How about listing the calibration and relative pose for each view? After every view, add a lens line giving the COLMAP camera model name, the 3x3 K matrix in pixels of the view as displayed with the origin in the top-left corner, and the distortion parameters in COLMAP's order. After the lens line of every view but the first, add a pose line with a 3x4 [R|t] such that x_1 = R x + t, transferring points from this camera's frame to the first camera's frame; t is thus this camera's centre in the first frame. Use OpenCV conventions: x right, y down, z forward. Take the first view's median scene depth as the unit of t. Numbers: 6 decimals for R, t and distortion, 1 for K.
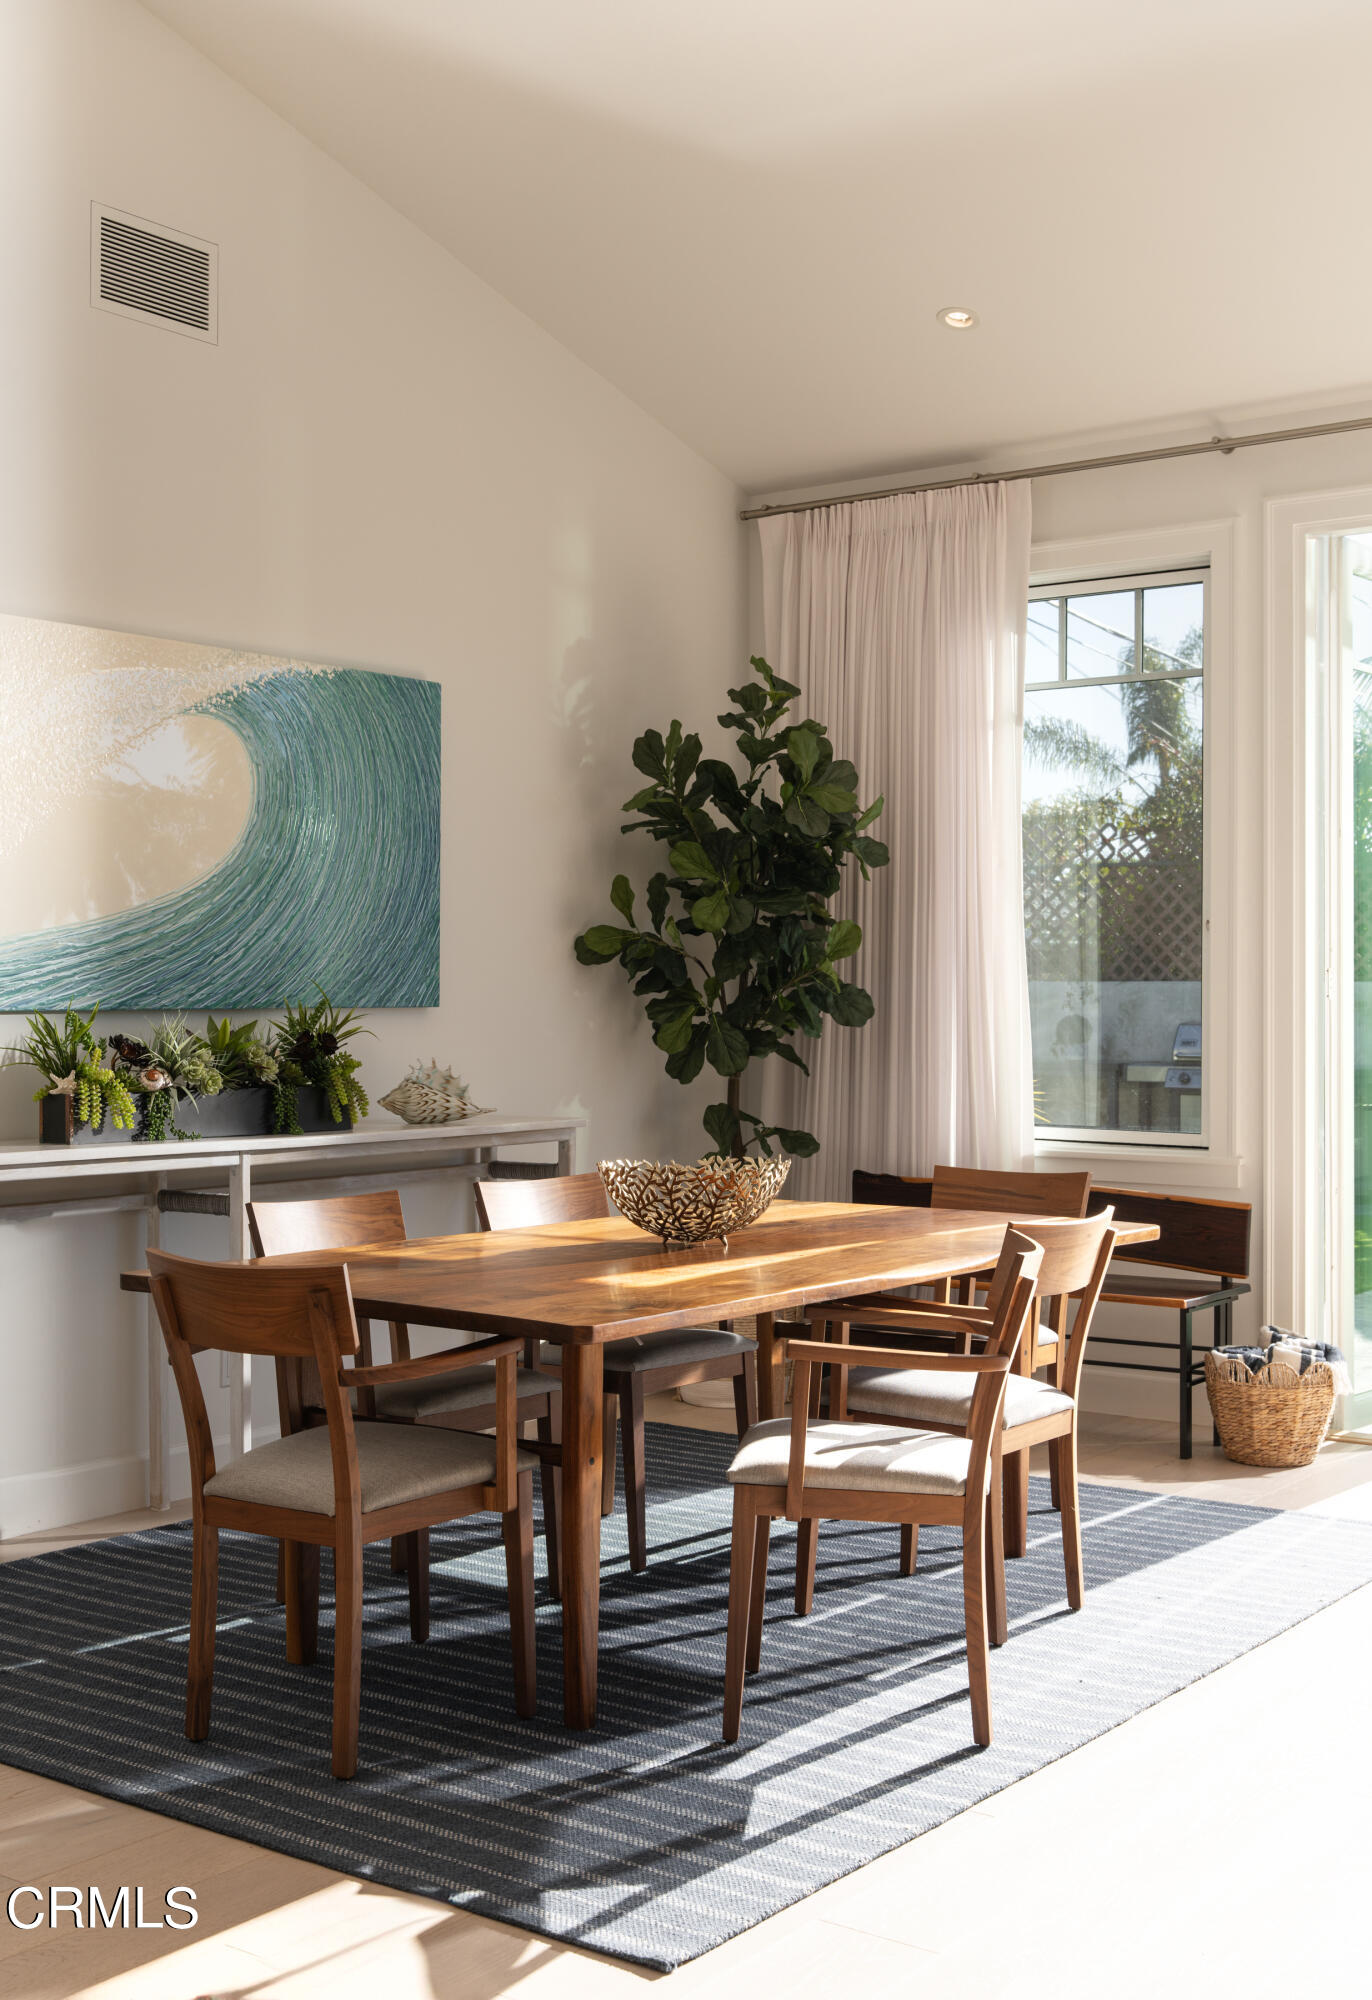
lens RADIAL K [[2394.7, 0, 630.7], [0, 2394.7, 969.6], [0, 0, 1]] dist [-0.018674, 0.001981]
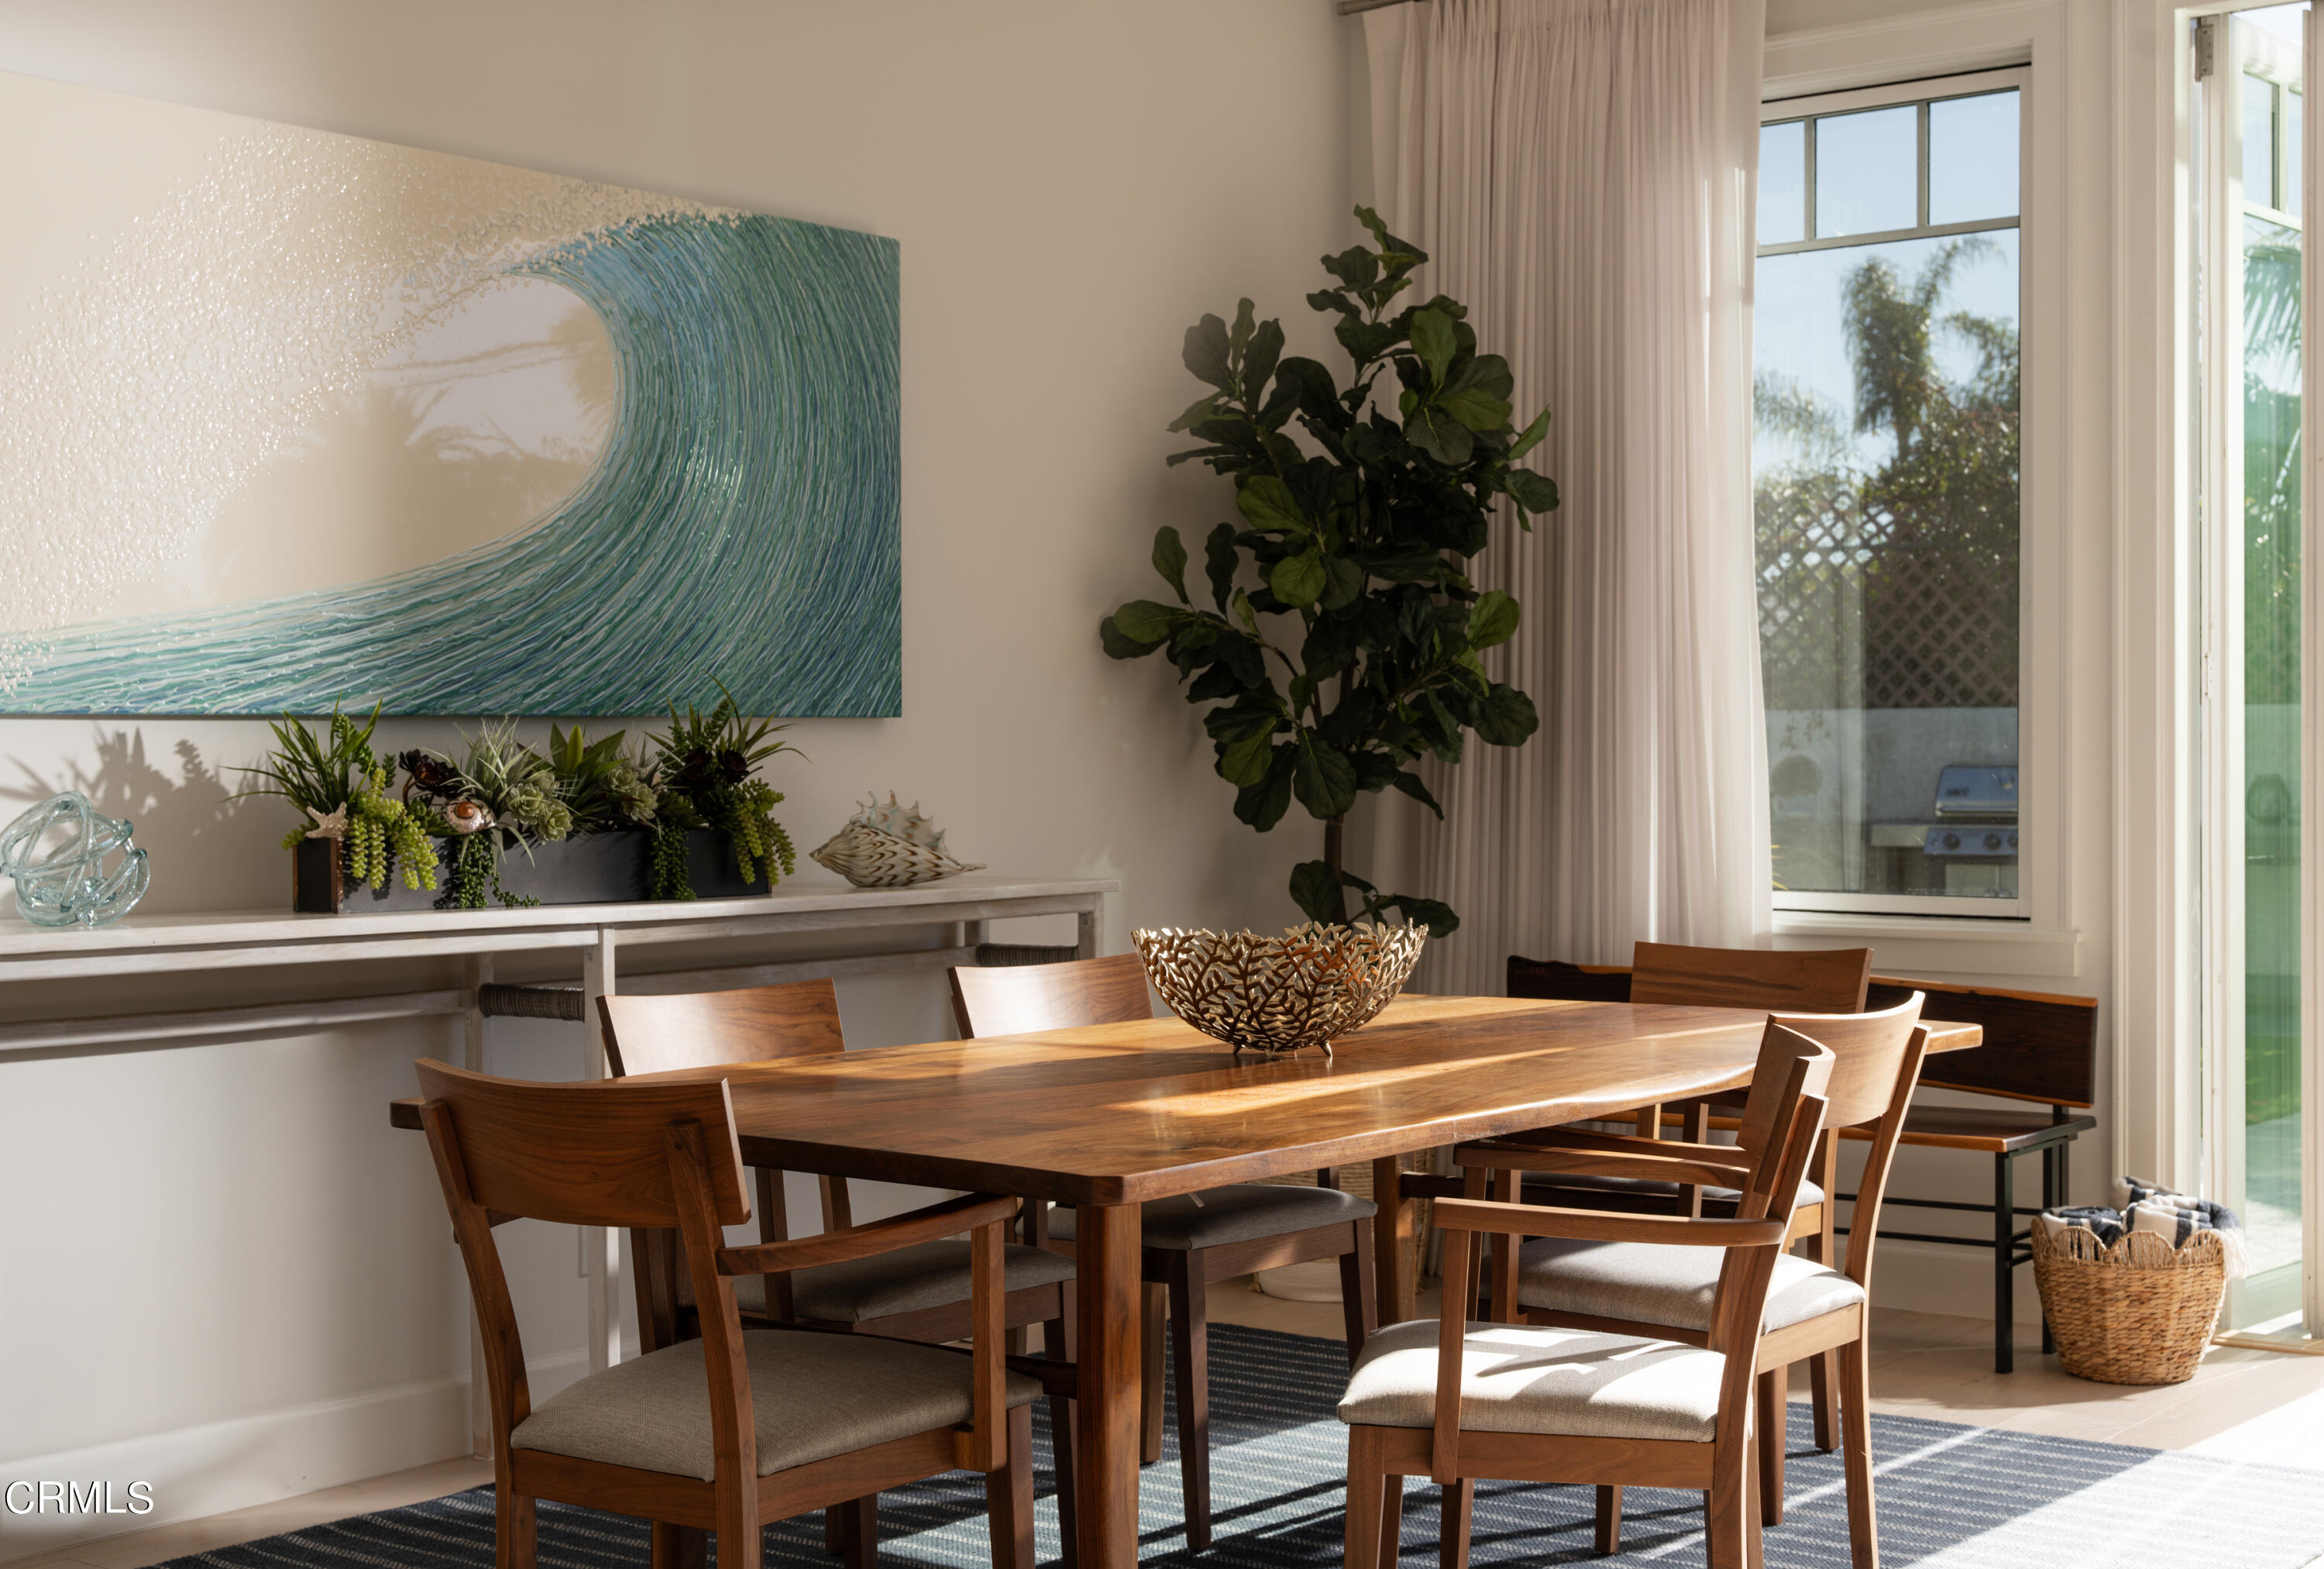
lens RADIAL K [[3164.0, 0, 1162.0], [0, 3164.0, 784.5], [0, 0, 1]] dist [-0.003027, -0.046462]
pose [[0.999947, -0.007192, -0.007420, 0.000758], [0.007340, 0.999772, 0.020048, 0.018993], [0.007274, -0.020102, 0.999771, 0.110996]]
